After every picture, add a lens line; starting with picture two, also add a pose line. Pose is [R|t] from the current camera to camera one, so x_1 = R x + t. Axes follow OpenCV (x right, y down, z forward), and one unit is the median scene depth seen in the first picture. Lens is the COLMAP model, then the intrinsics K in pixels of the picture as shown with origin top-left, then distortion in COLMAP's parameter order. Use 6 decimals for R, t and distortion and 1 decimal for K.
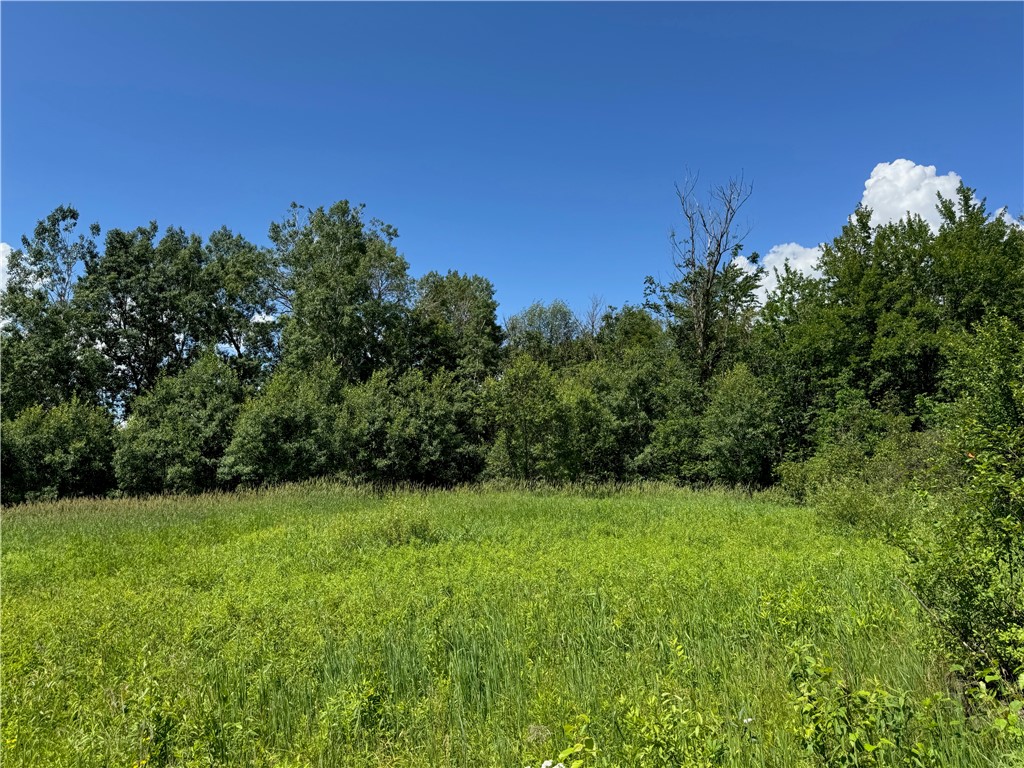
lens RADIAL K [[703.2, 0, 514.1], [0, 703.2, 393.3], [0, 0, 1]] dist [0.059744, -0.057379]
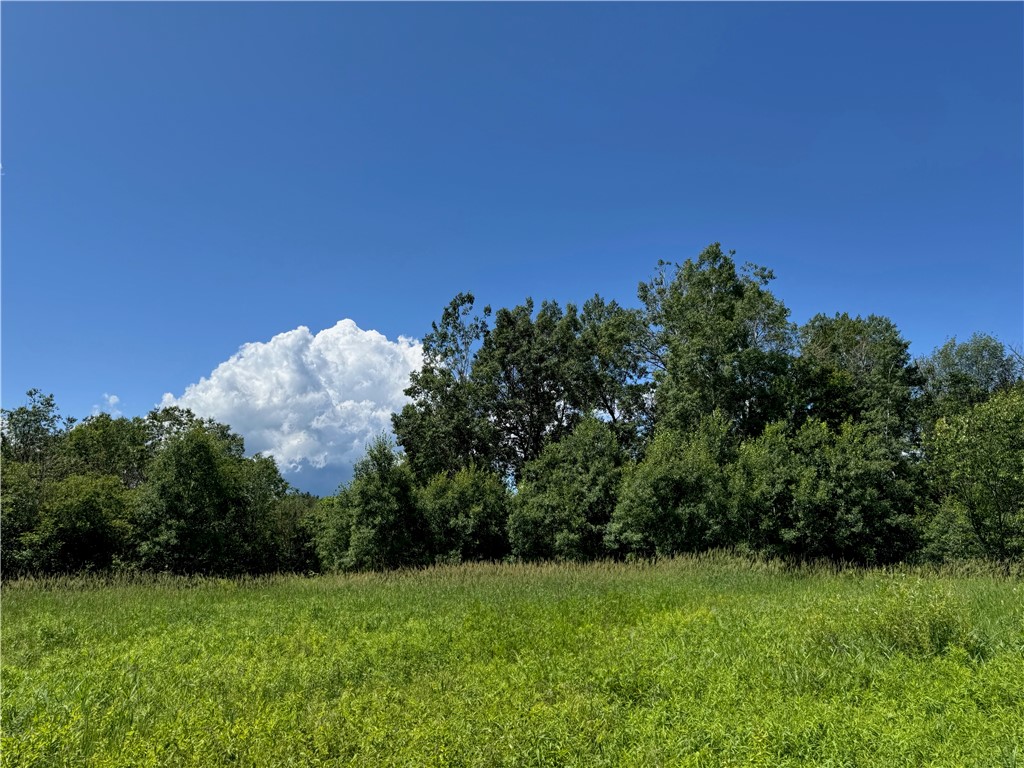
lens RADIAL K [[712.8, 0, 510.0], [0, 712.8, 383.7], [0, 0, 1]] dist [0.074121, -0.115057]
pose [[0.874746, -0.085443, -0.476989, -0.052439], [0.029844, 0.991963, -0.122960, 0.016710], [0.483661, 0.093323, 0.870266, 0.091312]]
